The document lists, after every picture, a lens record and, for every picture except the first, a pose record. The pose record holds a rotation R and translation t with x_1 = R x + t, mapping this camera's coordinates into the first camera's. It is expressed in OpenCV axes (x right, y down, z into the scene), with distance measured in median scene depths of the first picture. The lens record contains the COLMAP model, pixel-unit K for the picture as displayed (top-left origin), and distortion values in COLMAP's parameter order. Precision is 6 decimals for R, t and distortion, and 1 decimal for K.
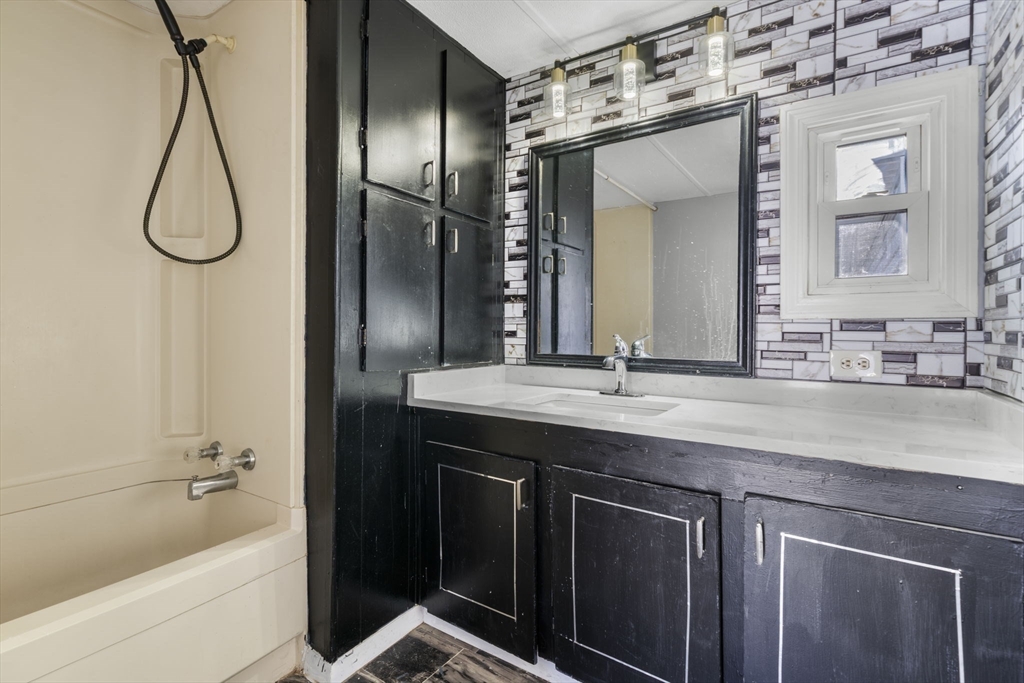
lens RADIAL K [[479.4, 0, 507.3], [0, 479.4, 332.1], [0, 0, 1]] dist [-0.000663, 0.001059]
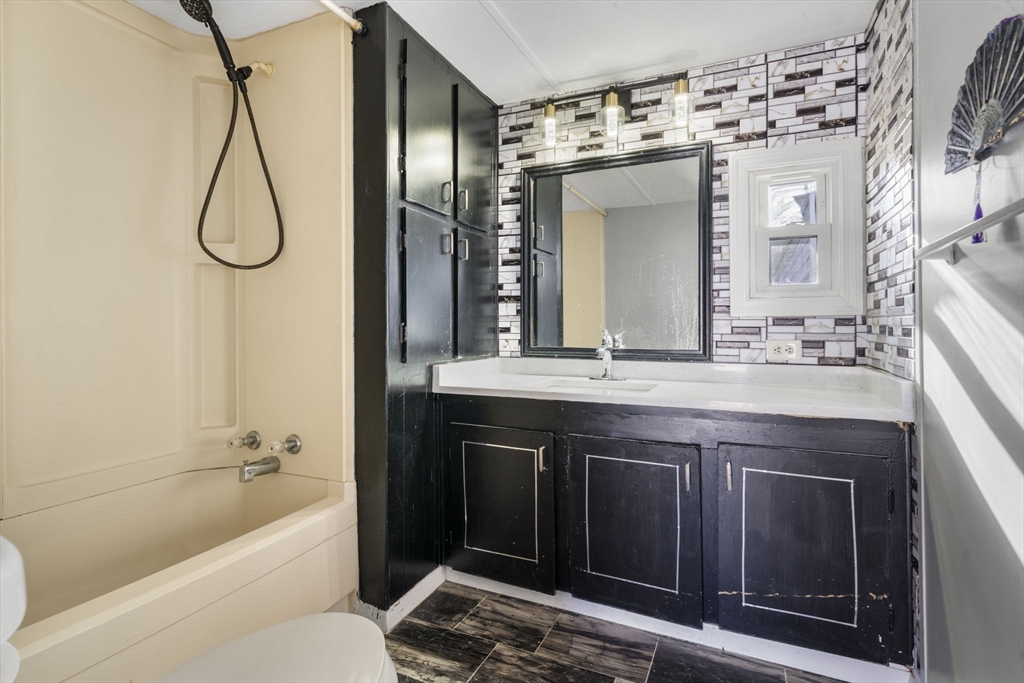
lens RADIAL K [[502.5, 0, 510.6], [0, 502.5, 326.3], [0, 0, 1]] dist [-0.001054, -0.000060]
pose [[0.987359, -0.007387, 0.158330, -0.229350], [0.008020, 0.999962, -0.003362, -0.001250], [-0.158299, 0.004589, 0.987381, -0.244117]]
